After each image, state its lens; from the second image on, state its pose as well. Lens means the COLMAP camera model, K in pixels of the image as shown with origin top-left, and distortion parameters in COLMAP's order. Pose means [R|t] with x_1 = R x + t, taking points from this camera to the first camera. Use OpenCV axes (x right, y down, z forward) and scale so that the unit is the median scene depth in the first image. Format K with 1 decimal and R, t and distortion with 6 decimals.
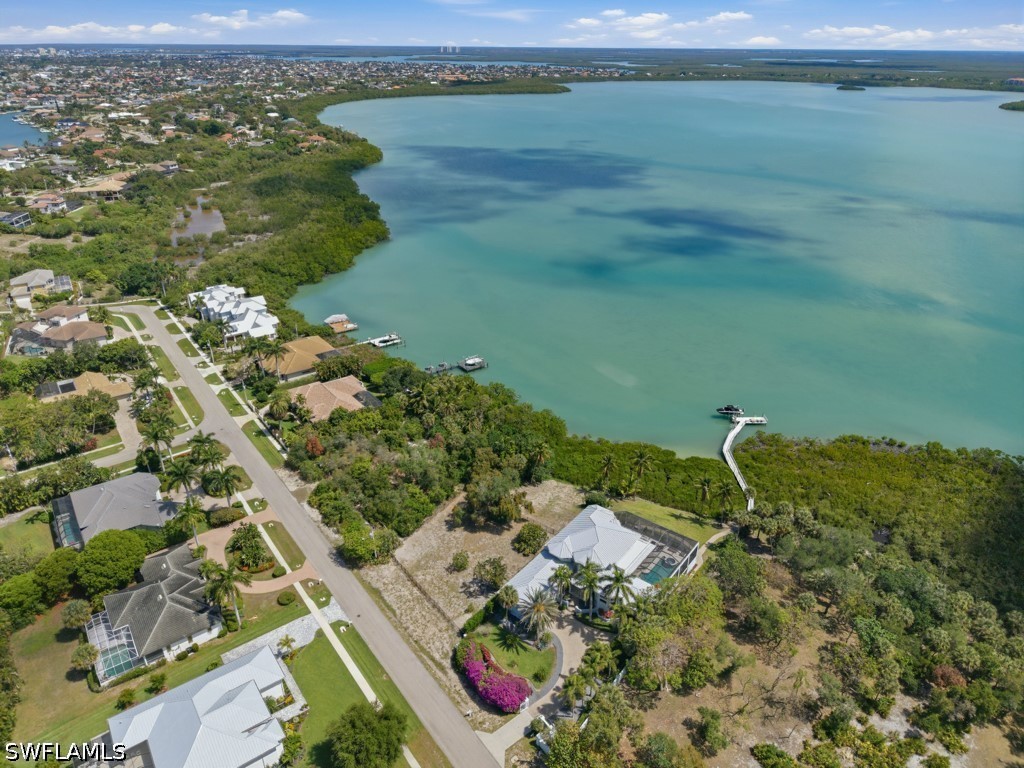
lens RADIAL K [[686.1, 0, 512.0], [0, 686.1, 384.0], [0, 0, 1]] dist [0.023586, -0.019853]
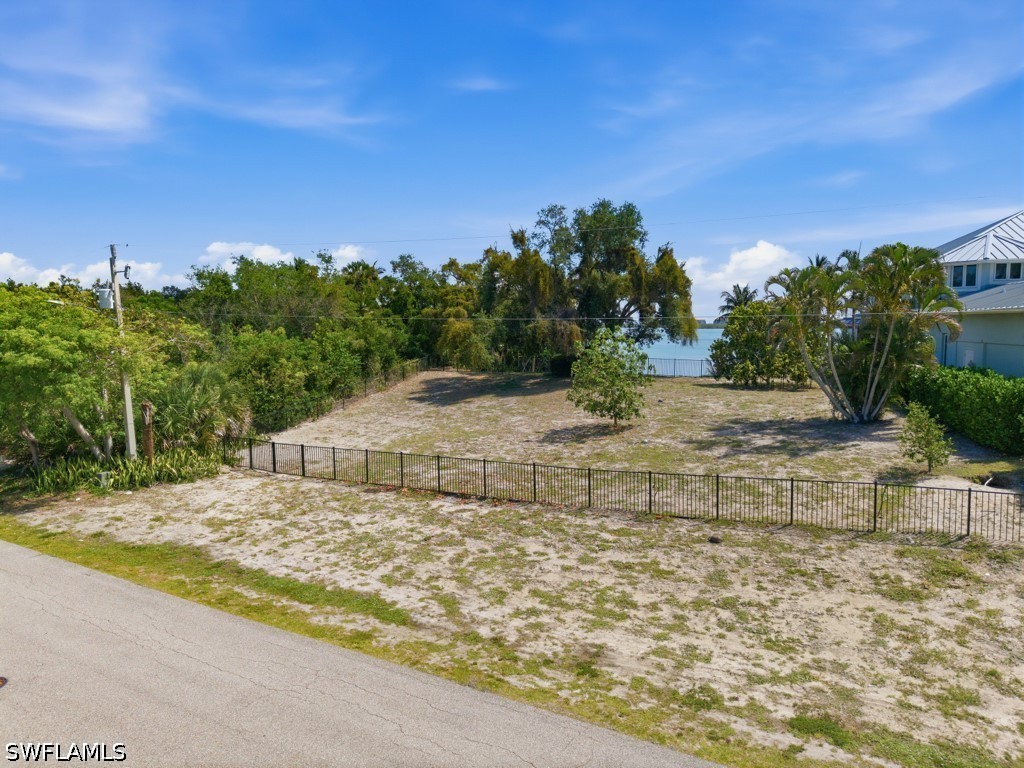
lens RADIAL K [[686.1, 0, 512.0], [0, 686.1, 384.0], [0, 0, 1]] dist [0.023586, -0.019853]
pose [[0.921436, -0.040351, 0.386430, -0.169456], [0.179064, 0.926770, -0.330203, 0.299437], [-0.344807, 0.373457, 0.861184, 0.777768]]
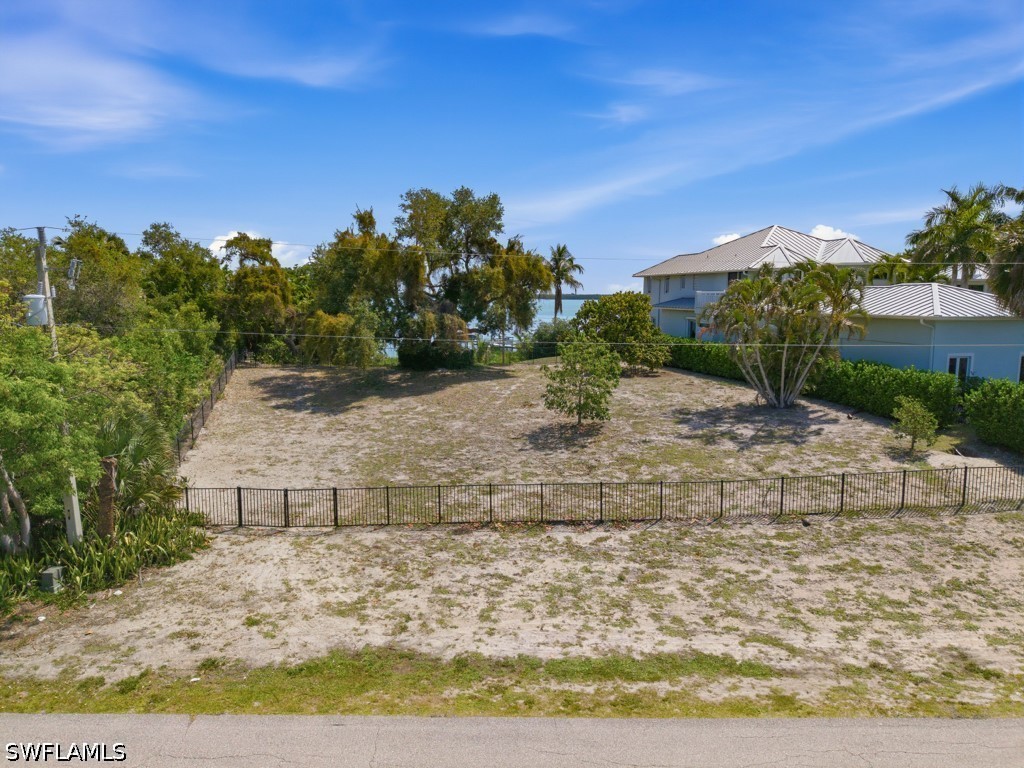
lens RADIAL K [[686.1, 0, 512.0], [0, 686.1, 384.0], [0, 0, 1]] dist [0.023586, -0.019853]
pose [[0.599845, -0.107494, 0.792863, -0.237049], [0.355207, 0.923708, -0.143500, 0.261418], [-0.716948, 0.367708, 0.592264, 0.832353]]
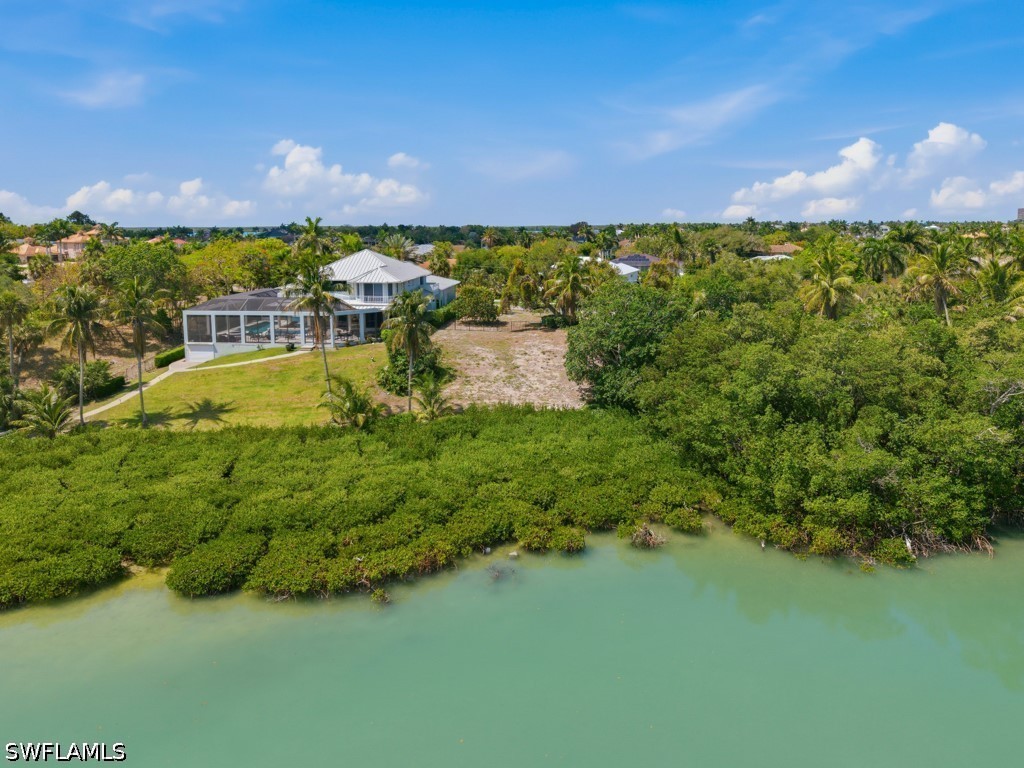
lens RADIAL K [[700.5, 0, 512.0], [0, 700.5, 384.0], [0, 0, 1]] dist [0.004233, 0.000934]
pose [[-0.856167, 0.120183, -0.502528, 0.310850], [-0.221779, 0.792950, 0.567489, -0.081336], [0.466682, 0.597316, -0.652243, 1.419593]]
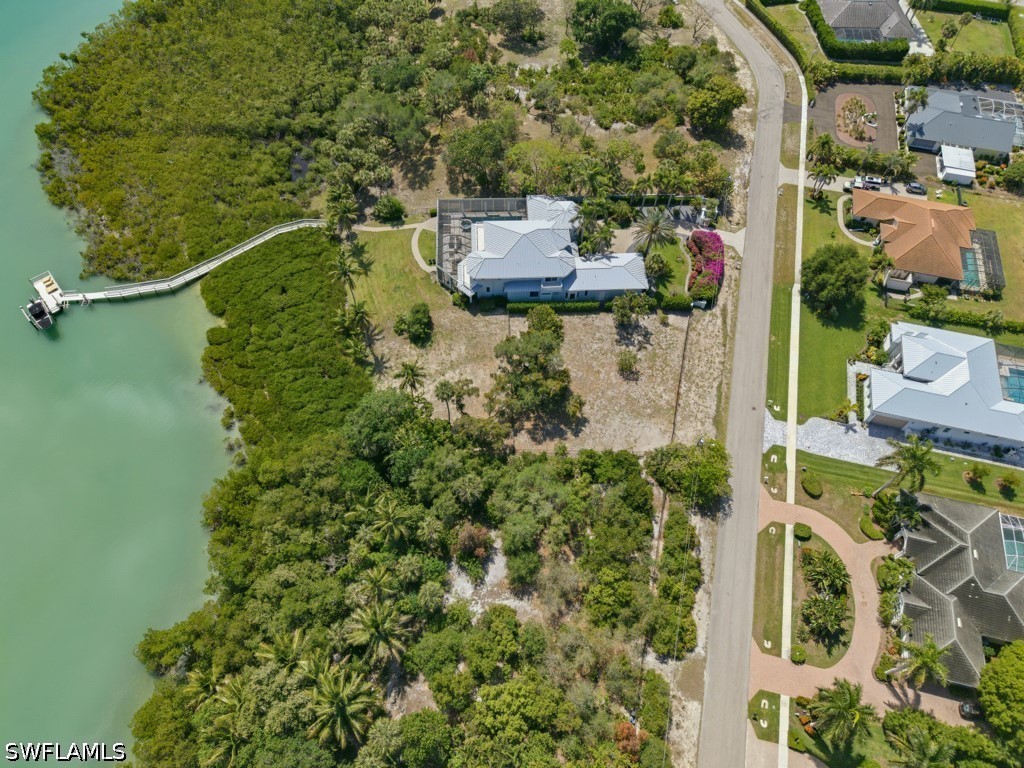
lens RADIAL K [[715.5, 0, 510.9], [0, 715.5, 361.0], [0, 0, 1]] dist [0.018217, -0.021006]
pose [[-0.638392, -0.645721, 0.418927, -0.322114], [0.327610, 0.264559, 0.907017, -0.531143], [-0.696511, 0.716278, 0.042652, 0.991070]]
